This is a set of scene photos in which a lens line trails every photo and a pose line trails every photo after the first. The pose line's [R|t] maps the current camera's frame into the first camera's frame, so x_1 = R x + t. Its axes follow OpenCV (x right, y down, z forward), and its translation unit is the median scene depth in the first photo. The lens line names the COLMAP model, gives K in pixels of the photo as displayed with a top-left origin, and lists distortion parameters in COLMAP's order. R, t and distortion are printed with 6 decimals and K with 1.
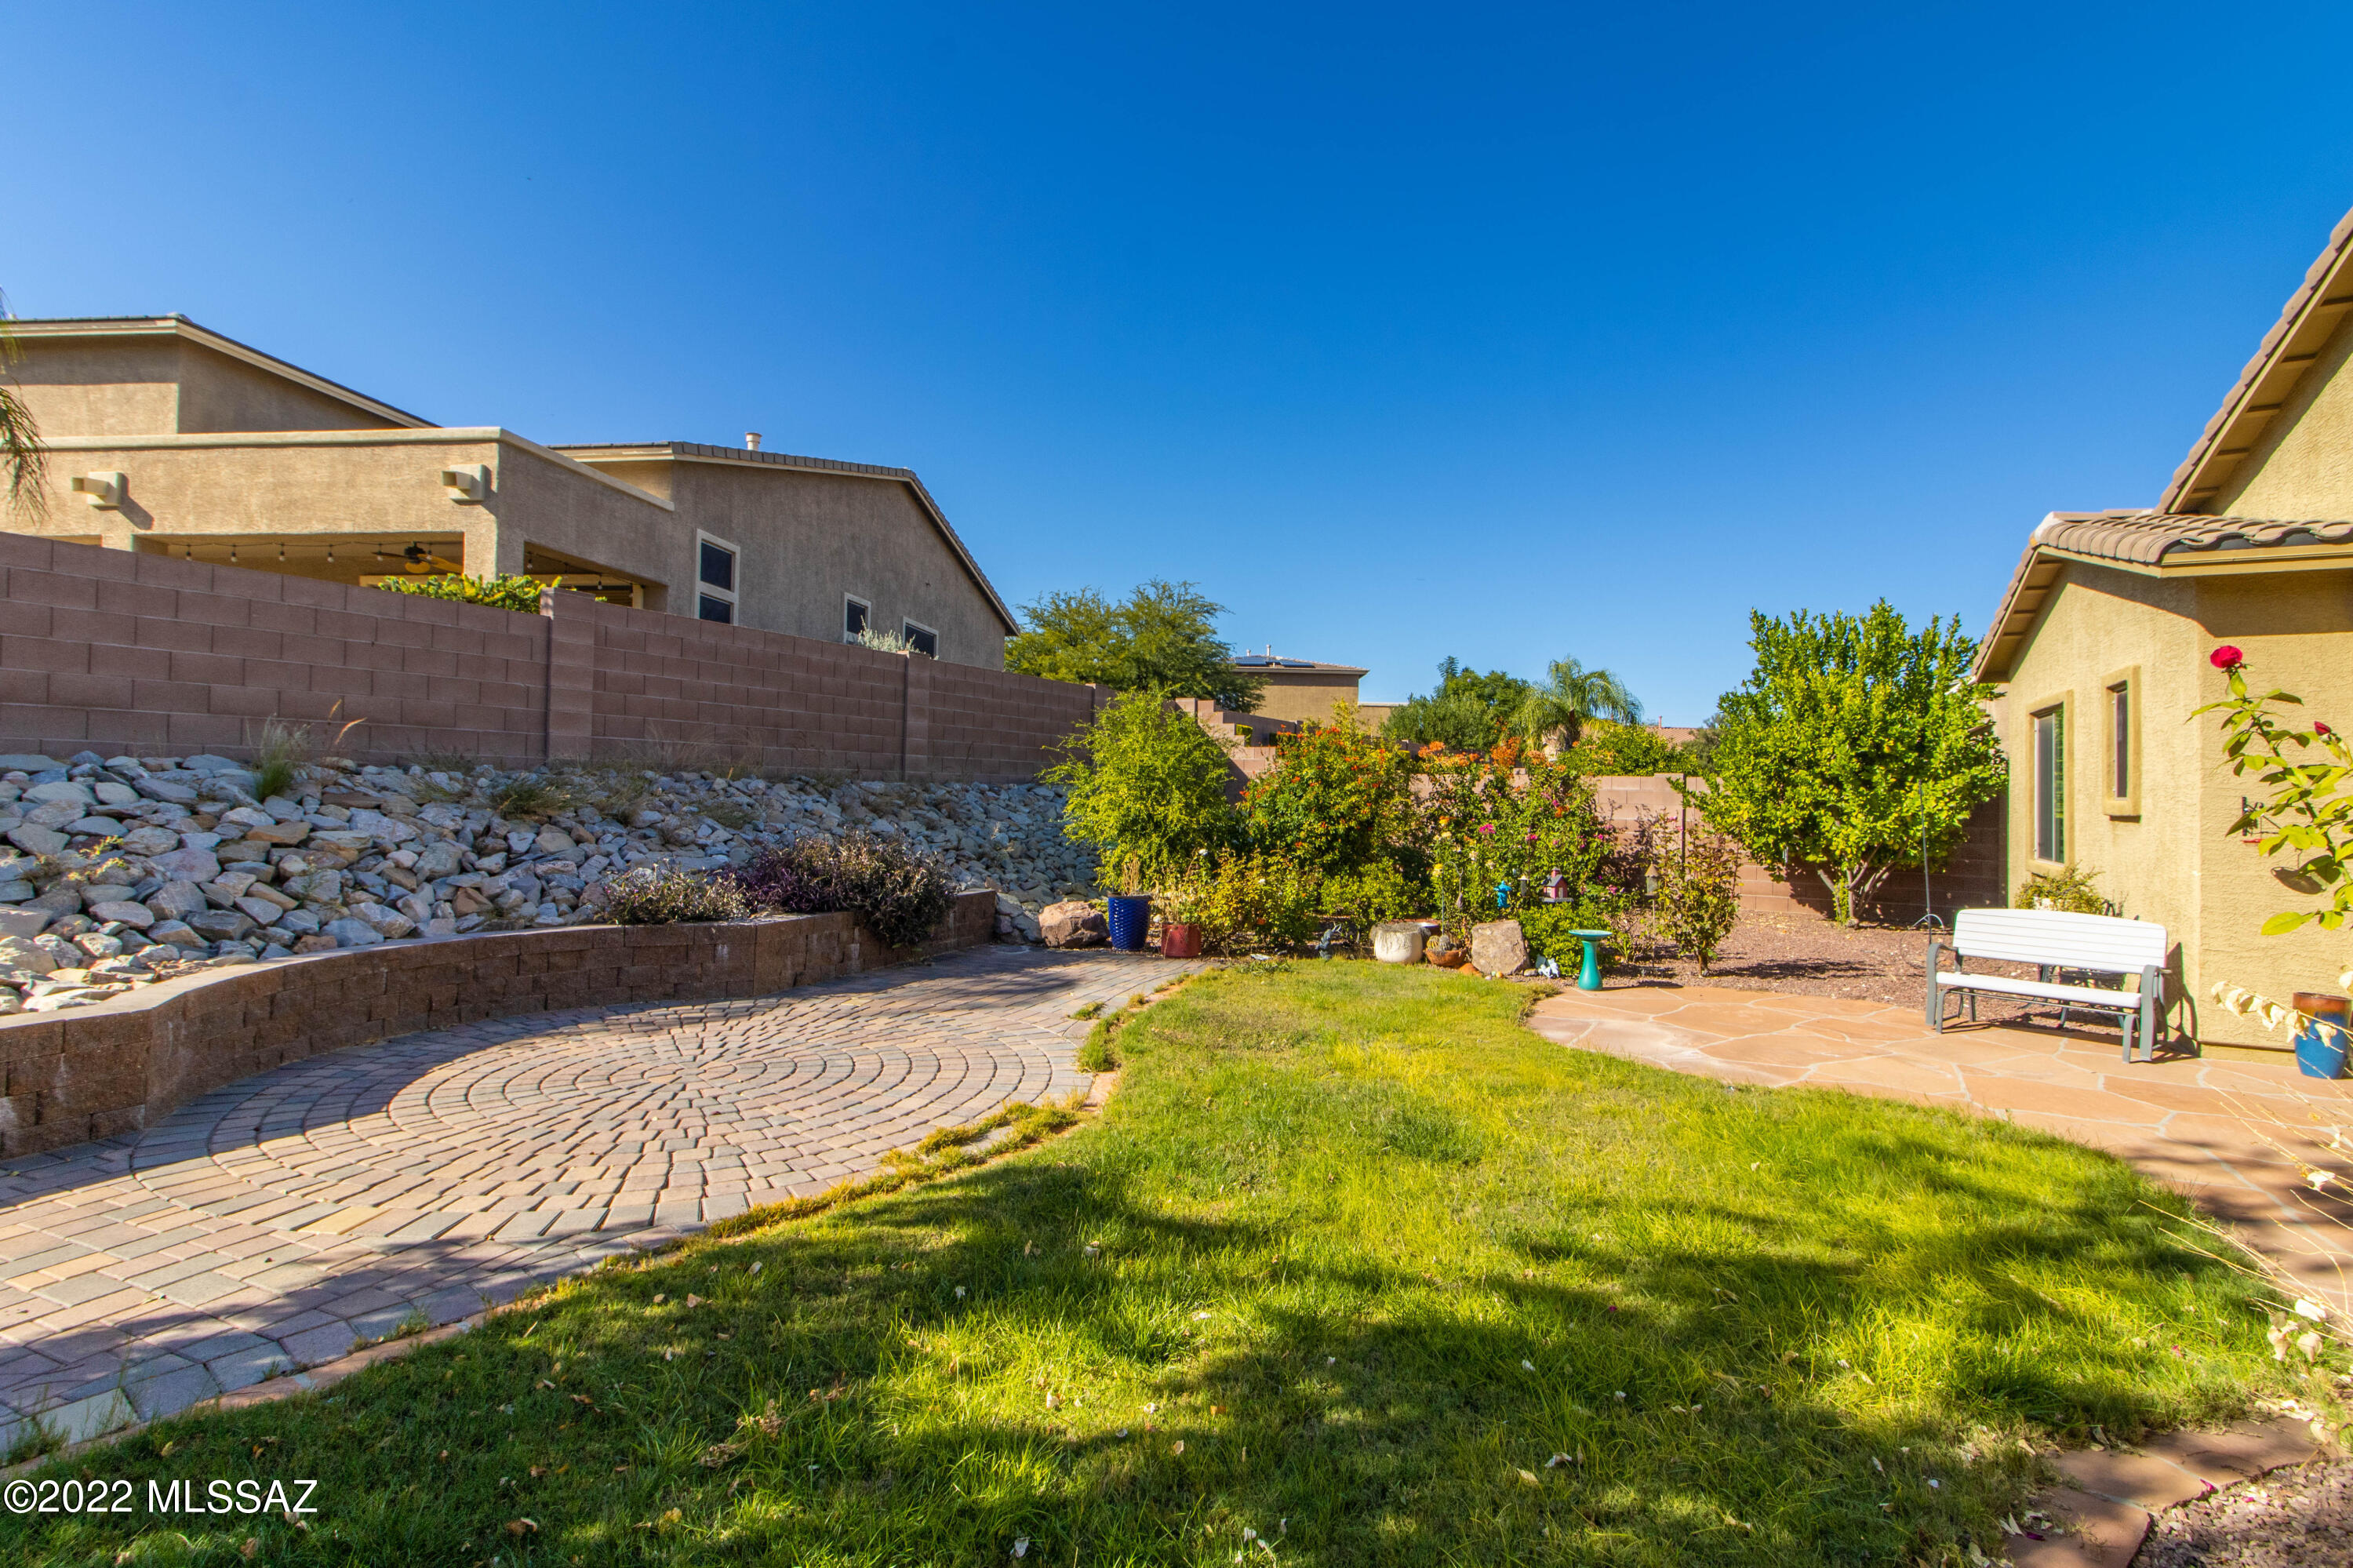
lens RADIAL K [[1089.4, 0, 1176.5], [0, 1089.4, 784.0], [0, 0, 1]] dist [0.001287, 0.000668]
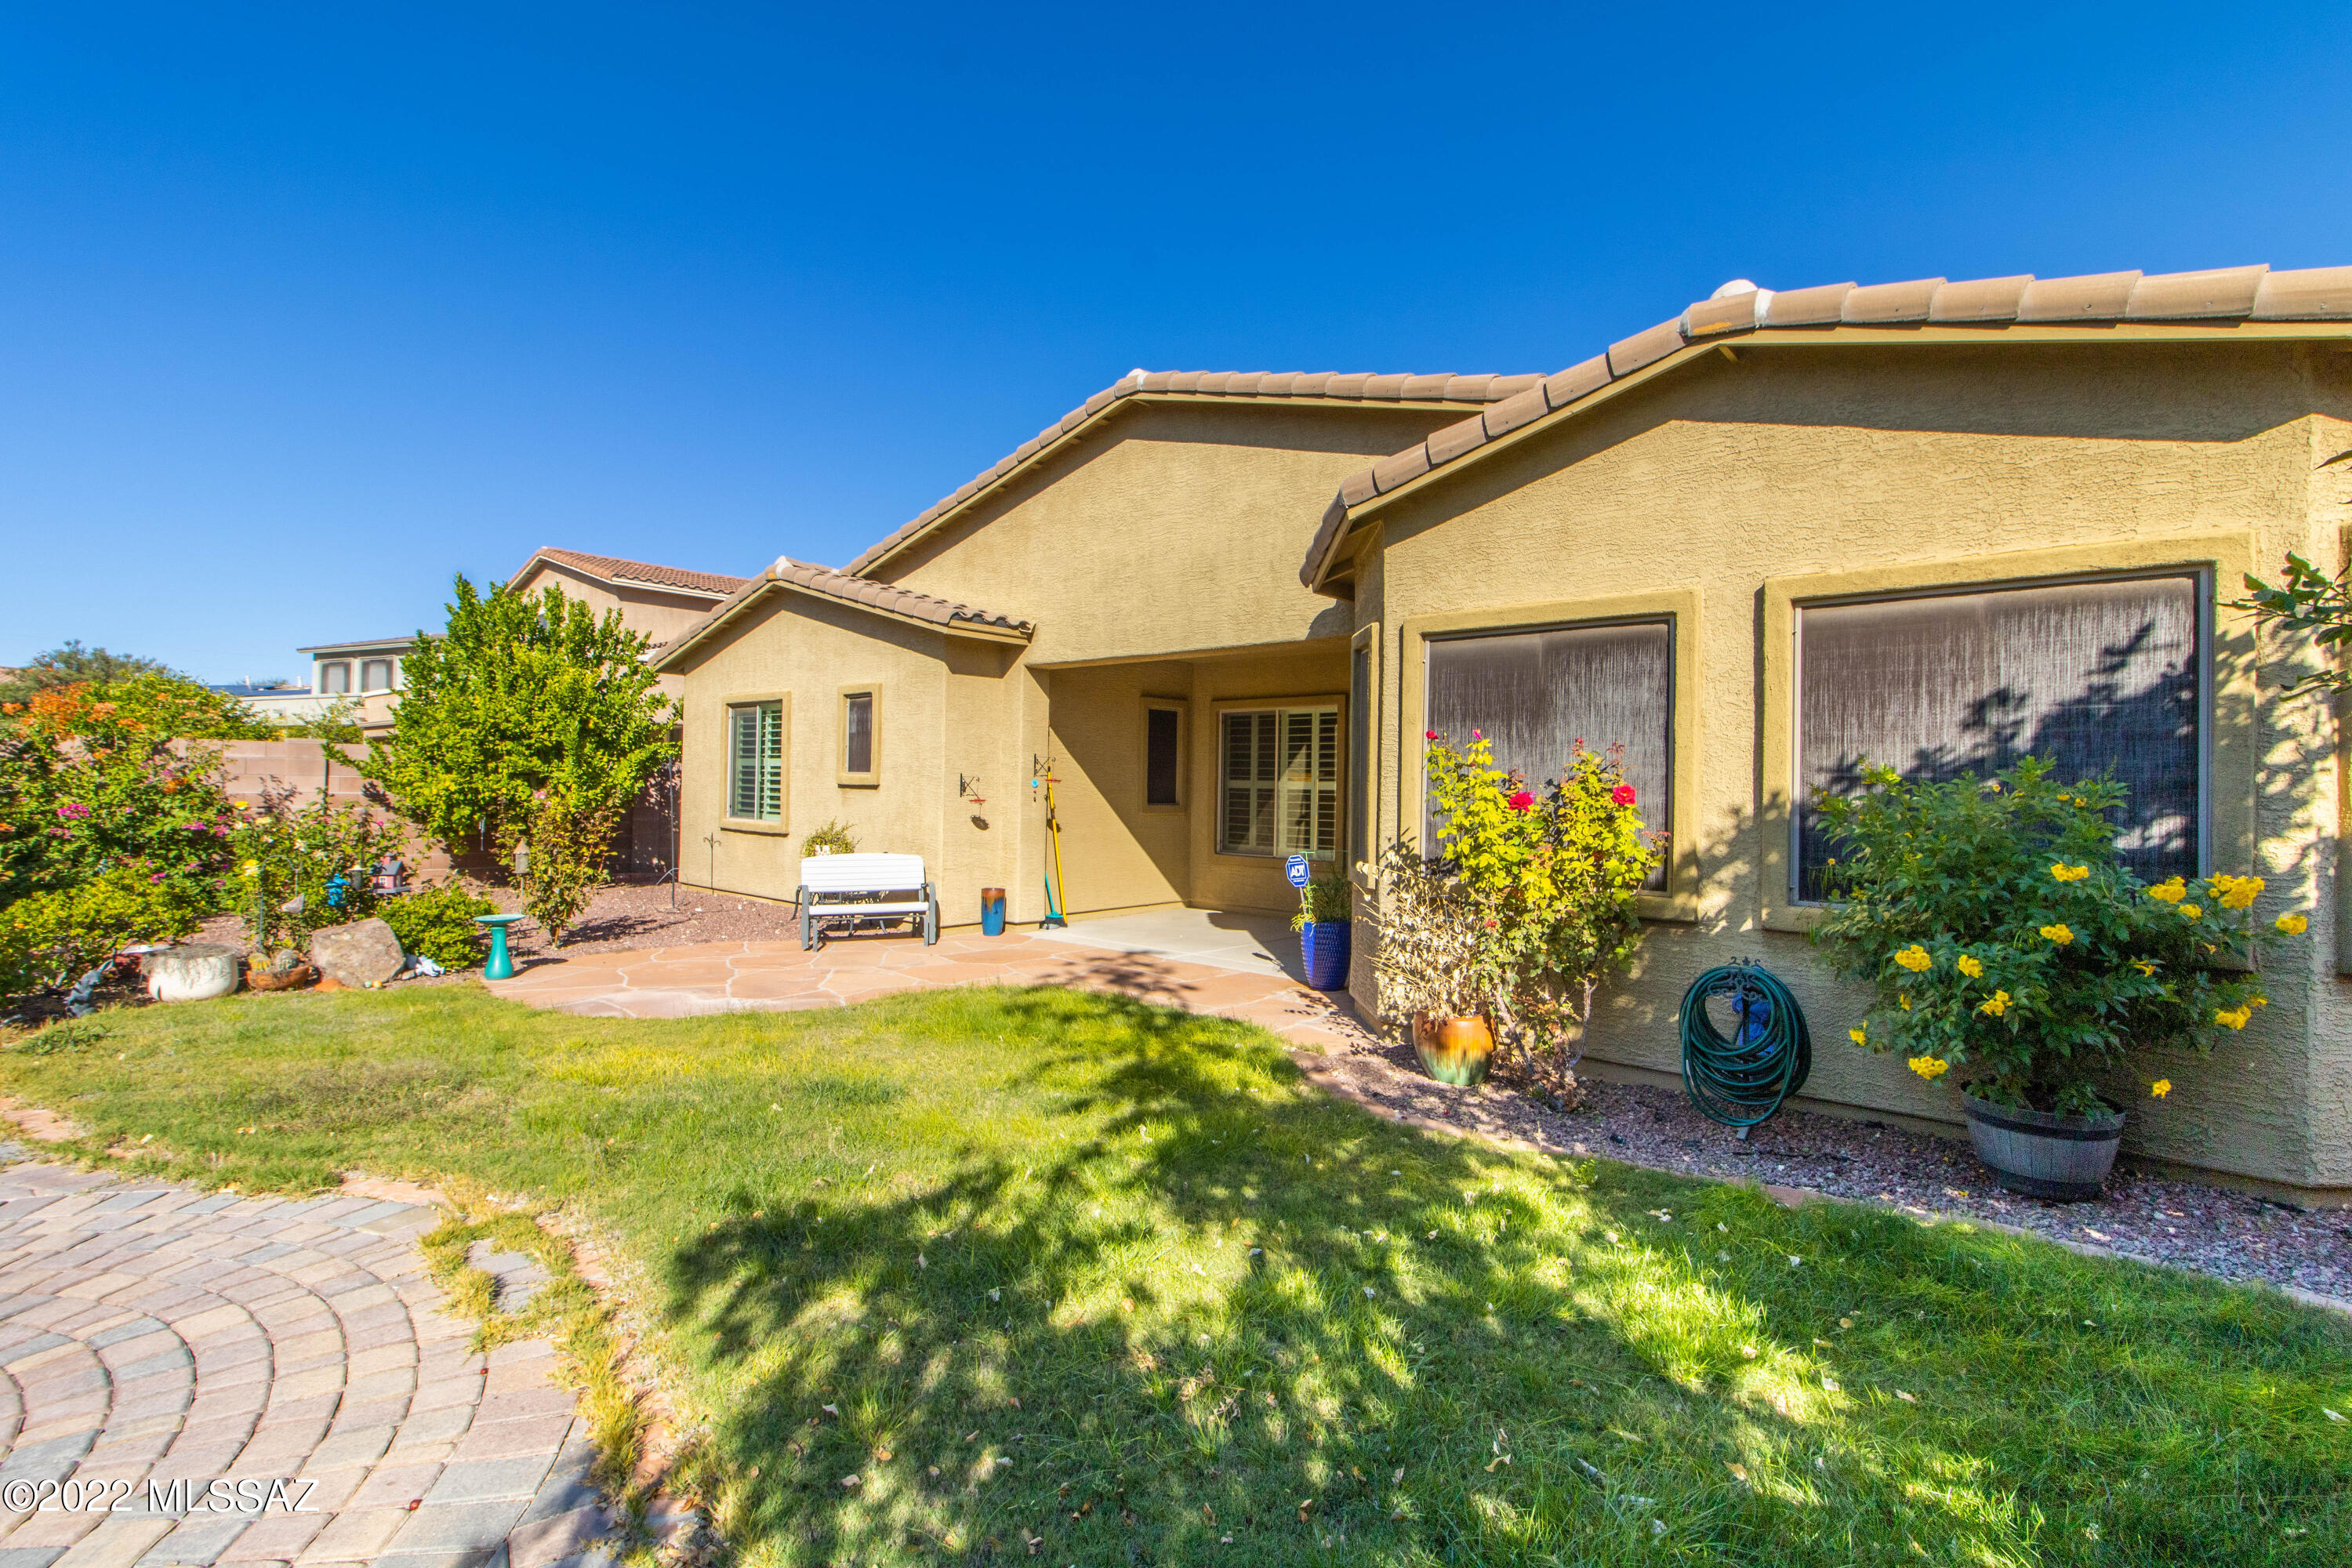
lens RADIAL K [[1084.0, 0, 1193.9], [0, 1084.0, 772.9], [0, 0, 1]] dist [0.001638, 0.001783]
pose [[0.236635, -0.003572, 0.971592, -0.514247], [-0.019924, 0.999765, 0.008528, -0.009653], [-0.971394, -0.021376, 0.236509, 0.277673]]
